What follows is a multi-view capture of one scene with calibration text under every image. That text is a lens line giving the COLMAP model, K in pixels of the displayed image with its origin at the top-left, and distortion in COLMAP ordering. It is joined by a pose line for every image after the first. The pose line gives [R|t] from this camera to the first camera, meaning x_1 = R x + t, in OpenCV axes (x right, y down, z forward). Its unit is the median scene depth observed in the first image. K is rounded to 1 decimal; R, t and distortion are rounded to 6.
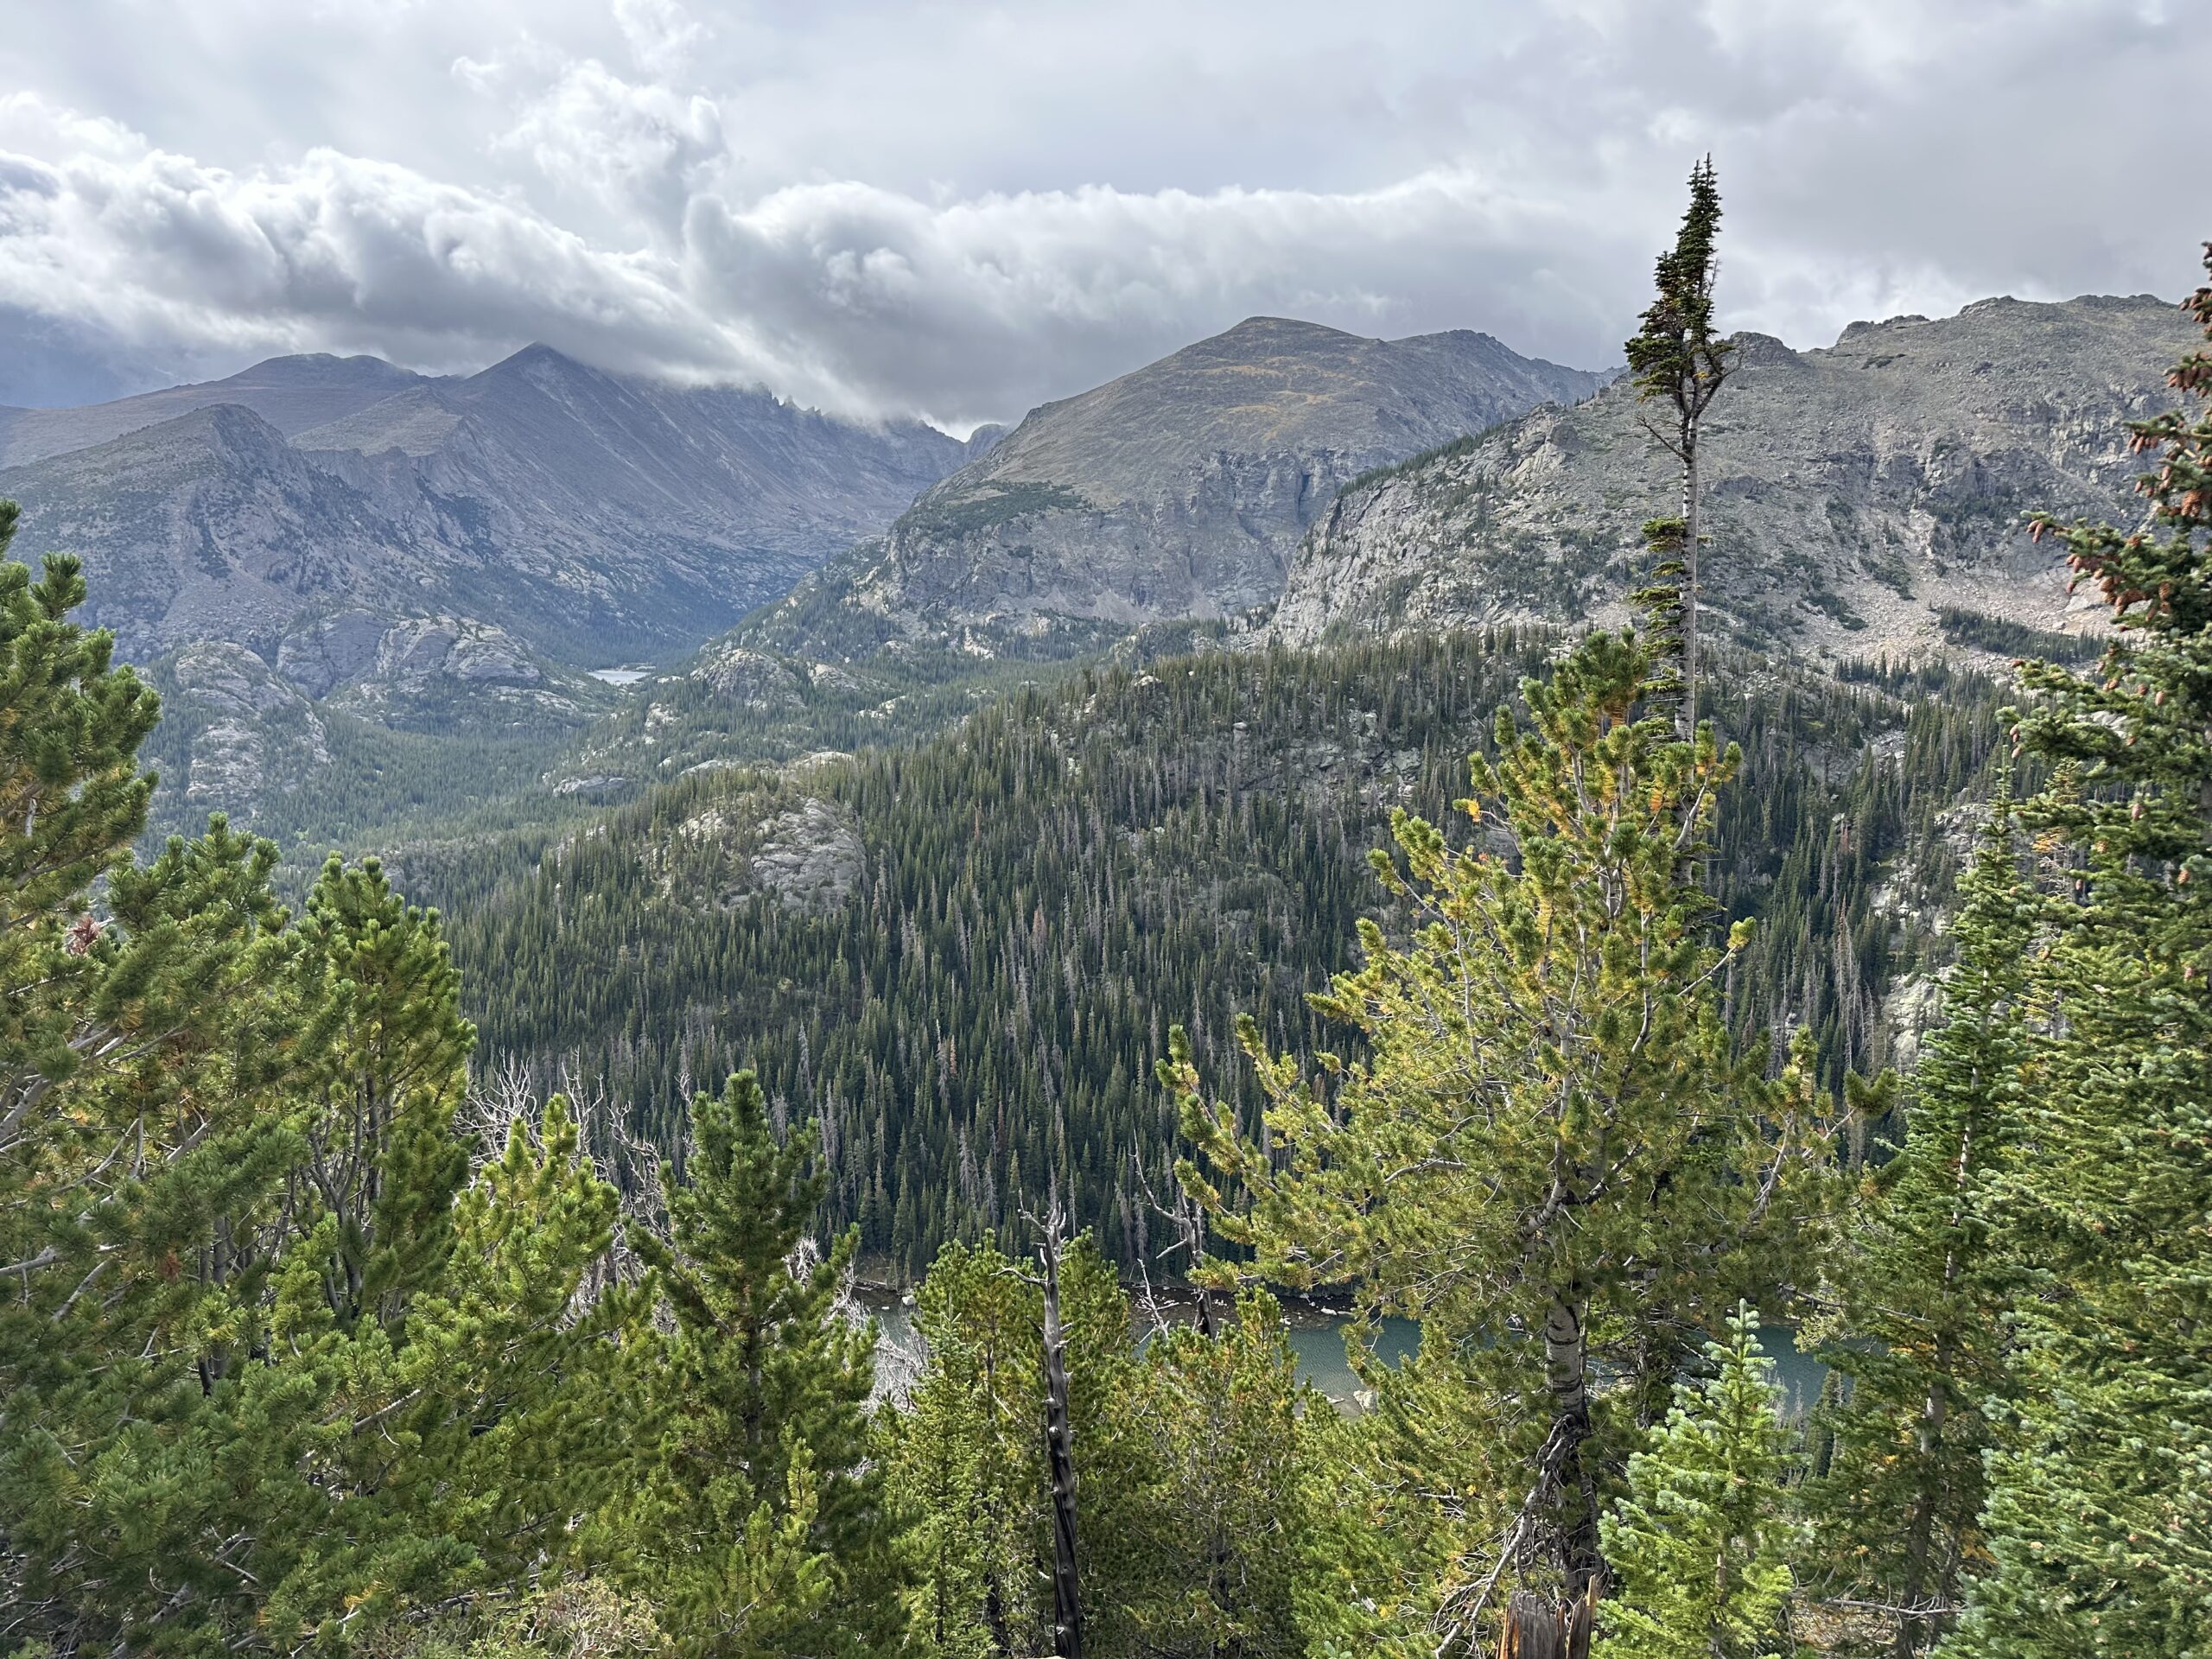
lens RADIAL K [[1551.5, 0, 1106.0], [0, 1551.5, 829.5], [0, 0, 1]] dist [0.127567, -0.205172]
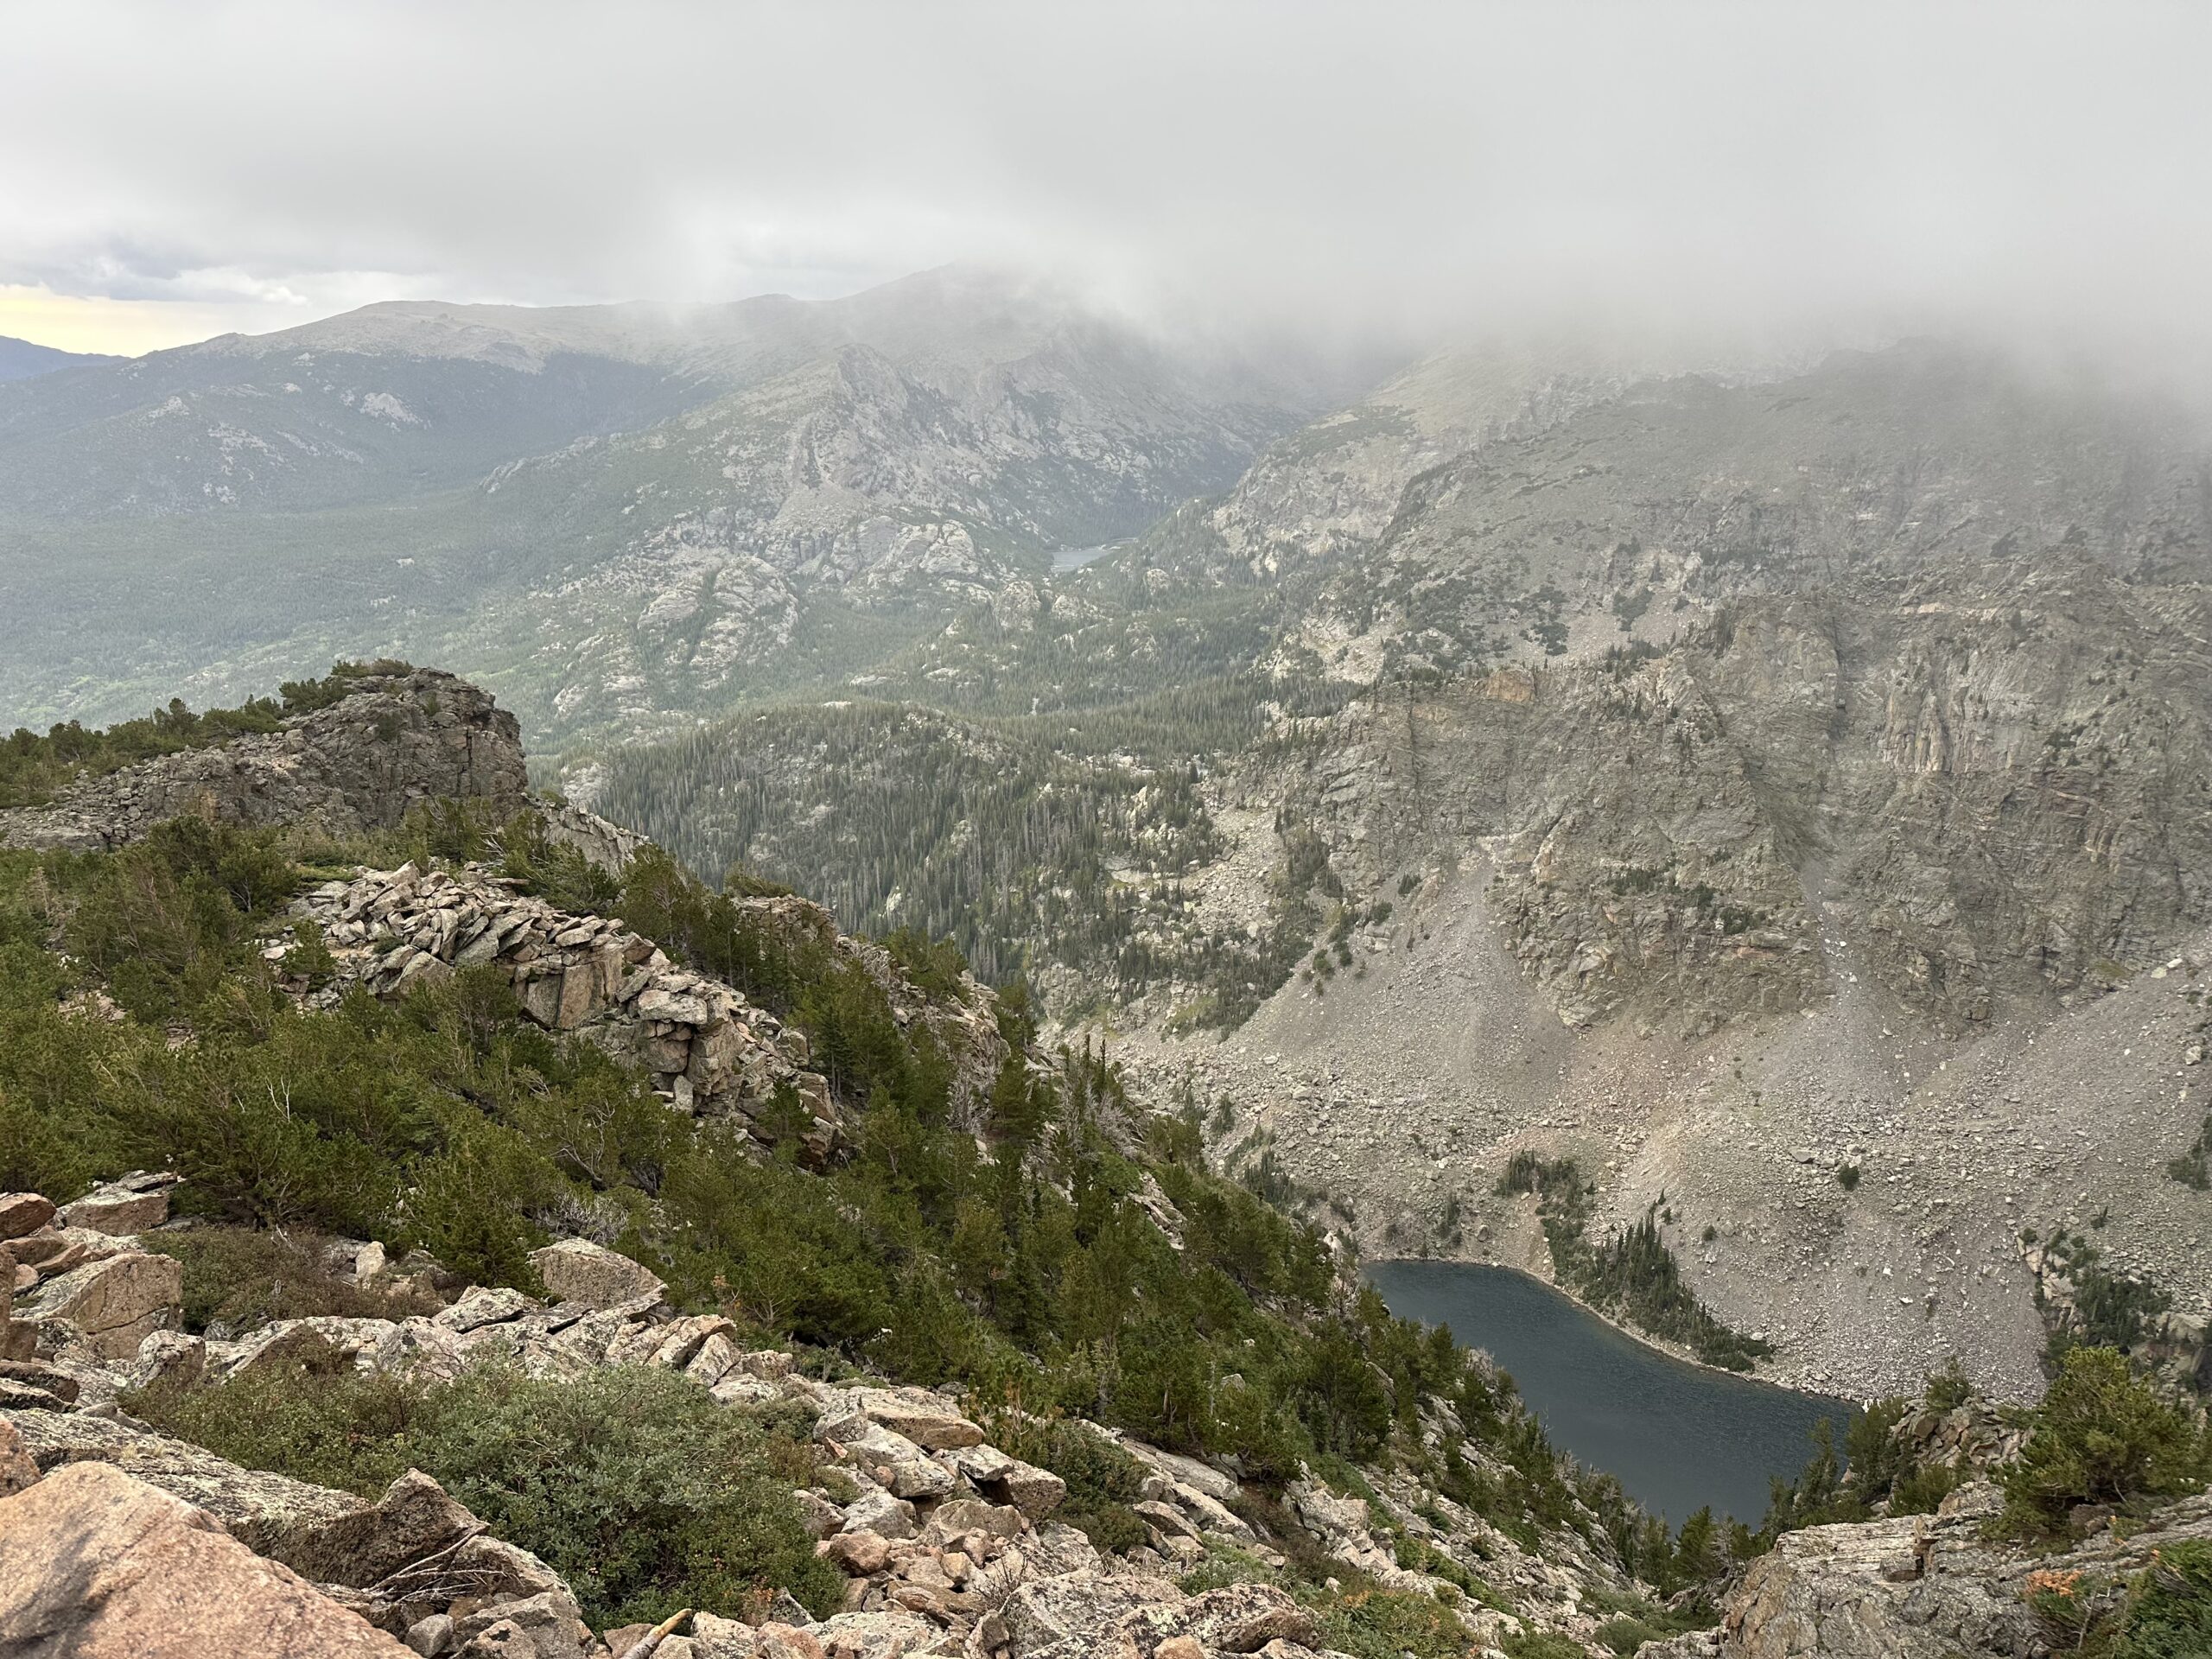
lens RADIAL K [[1551.5, 0, 1106.0], [0, 1551.5, 829.5], [0, 0, 1]] dist [0.127567, -0.205172]
pose [[0.885714, 0.120422, -0.448340, 0.365647], [-0.061960, 0.987794, 0.142912, -0.071132], [0.460078, -0.098800, 0.882365, -0.181651]]
